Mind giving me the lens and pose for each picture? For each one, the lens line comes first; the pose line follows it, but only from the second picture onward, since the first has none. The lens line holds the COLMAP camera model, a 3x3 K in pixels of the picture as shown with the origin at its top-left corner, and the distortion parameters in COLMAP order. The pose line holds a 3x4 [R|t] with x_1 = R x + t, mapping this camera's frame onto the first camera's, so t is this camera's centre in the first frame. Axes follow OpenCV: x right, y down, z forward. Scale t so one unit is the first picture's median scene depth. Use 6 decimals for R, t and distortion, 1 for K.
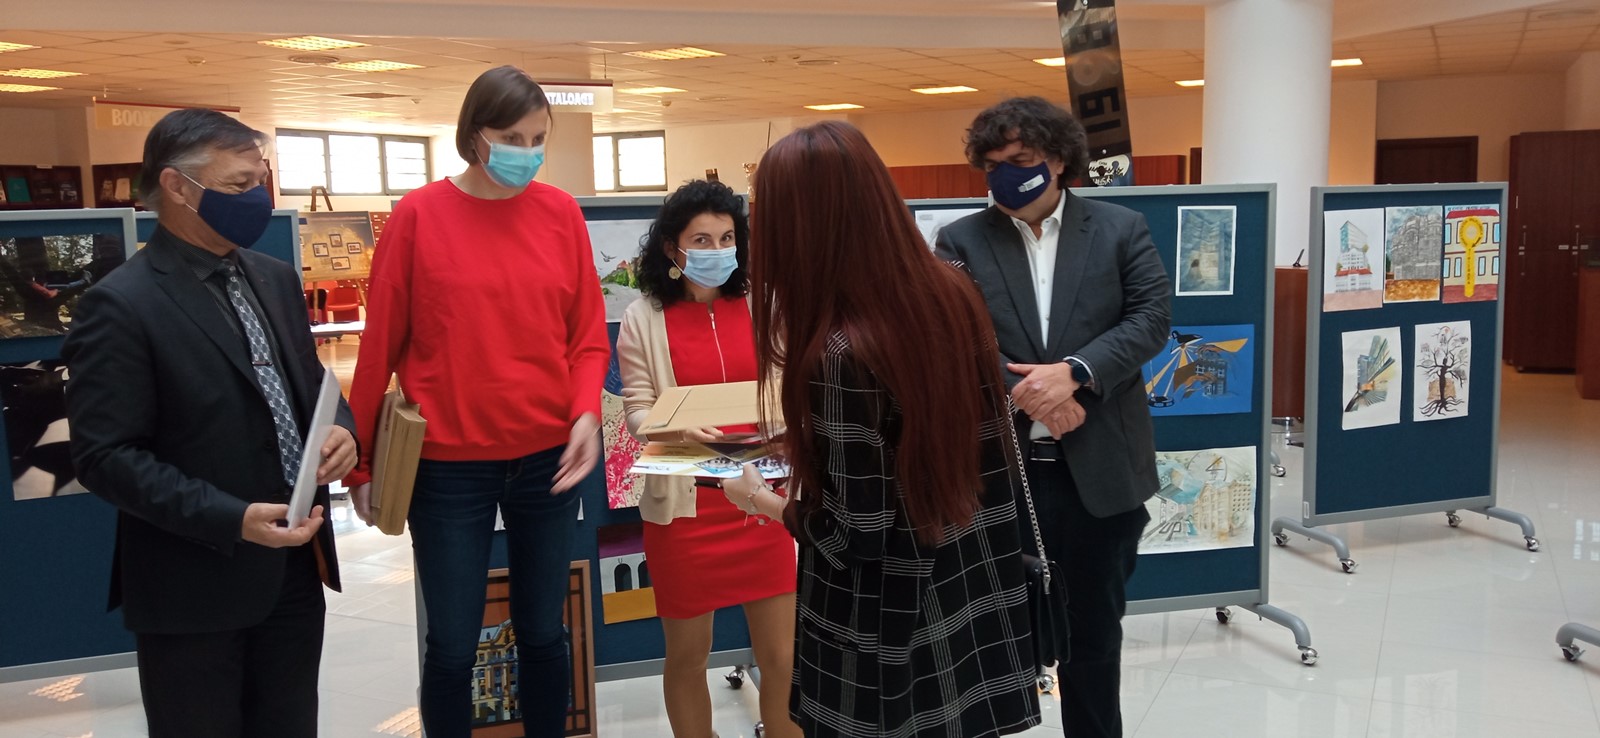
lens RADIAL K [[1294.1, 0, 804.7], [0, 1294.1, 369.9], [0, 0, 1]] dist [0.081380, -0.116268]
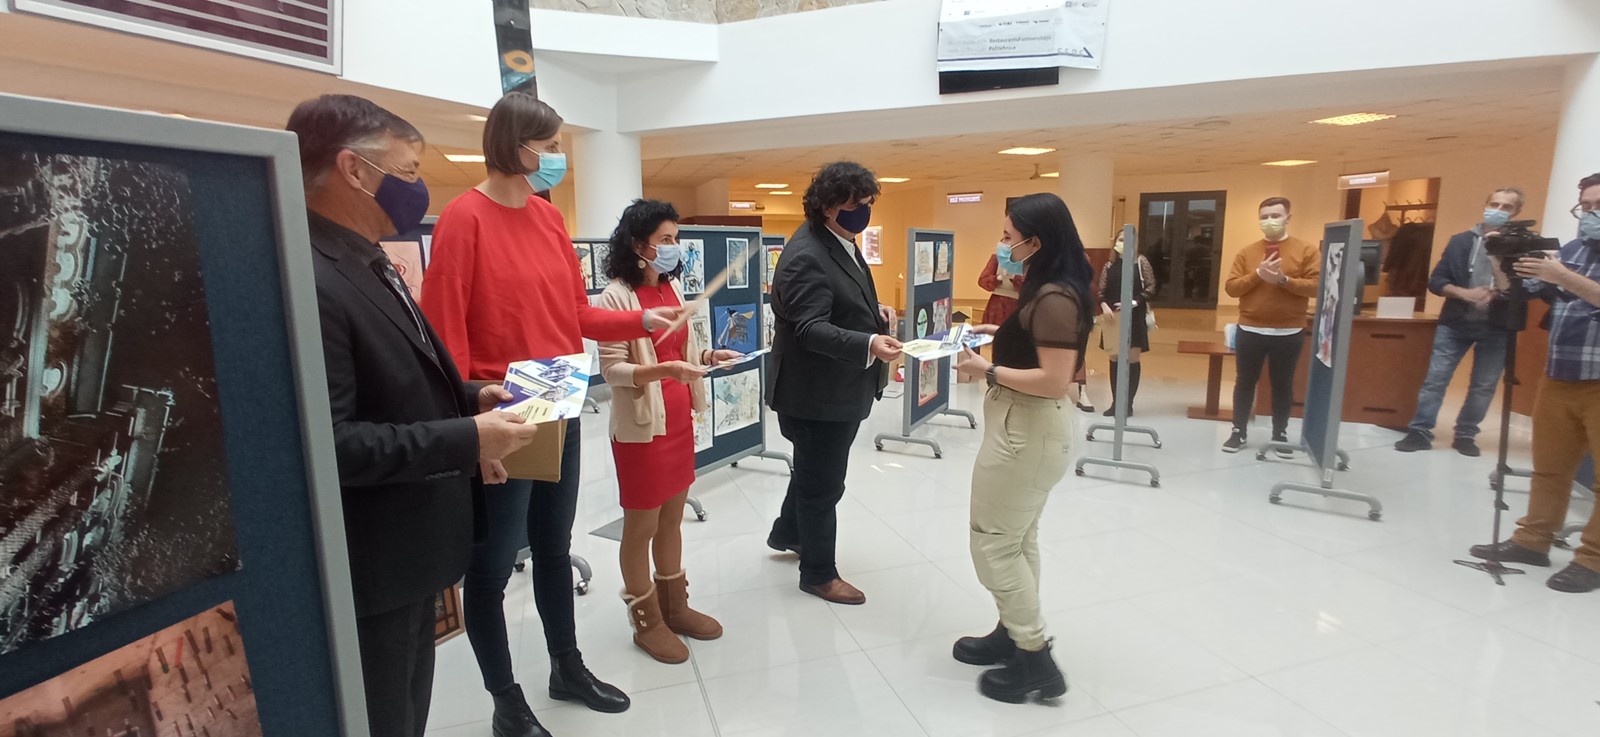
lens RADIAL K [[727.2, 0, 811.4], [0, 727.2, 365.6], [0, 0, 1]] dist [-0.032389, 0.002789]
pose [[0.705372, -0.098178, 0.702005, -0.270566], [0.082988, 0.994989, 0.055767, 0.001954], [-0.703962, 0.018921, 0.709985, 0.164149]]
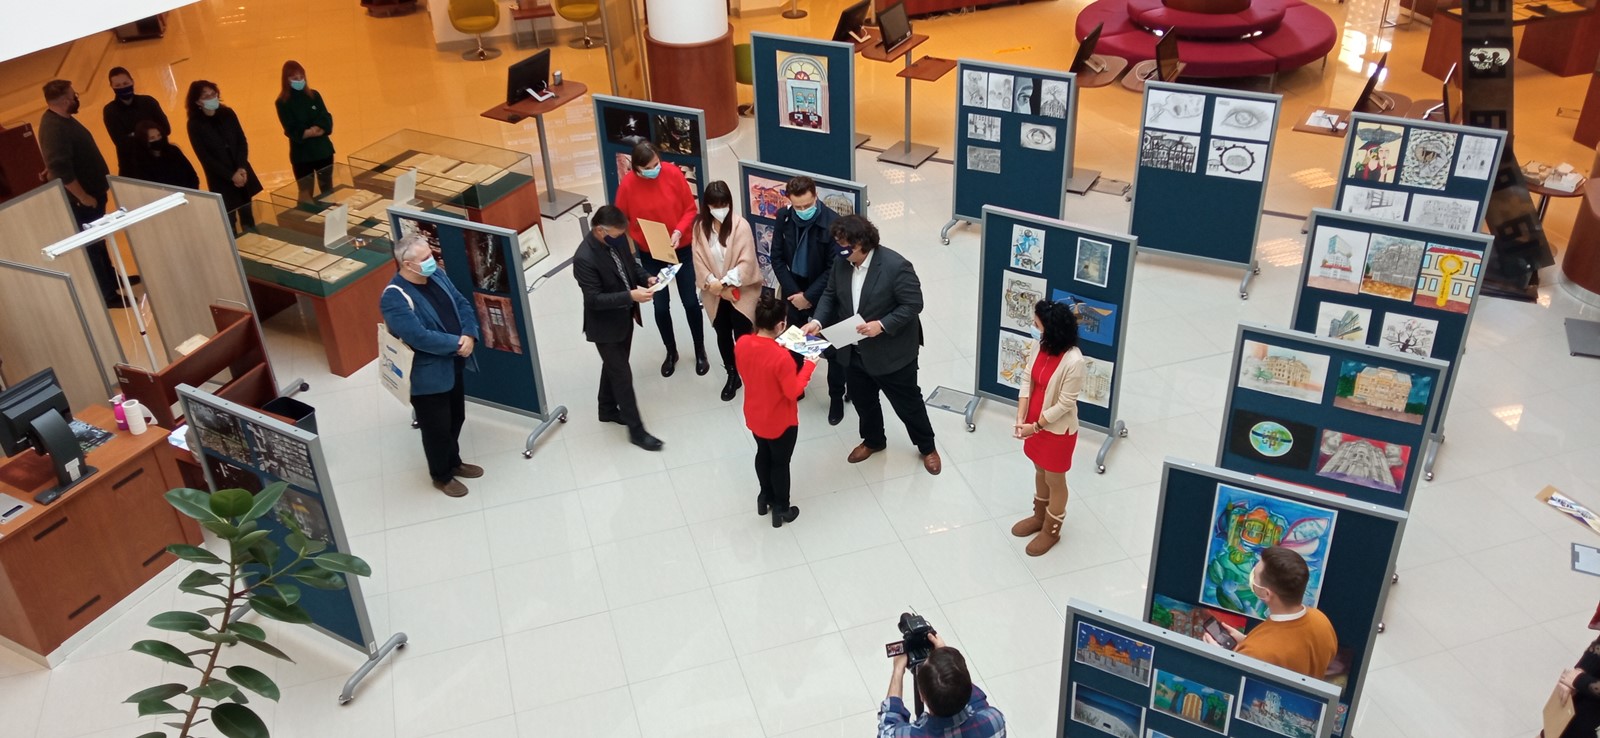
lens RADIAL K [[1294.1, 0, 788.3], [0, 1294.1, 375.4], [0, 0, 1]] dist [0.081380, -0.116268]
pose [[0.681329, 0.387480, -0.621007, 0.959348], [-0.063953, 0.876664, 0.476834, -0.630499], [0.729178, -0.285166, 0.622077, -0.401919]]
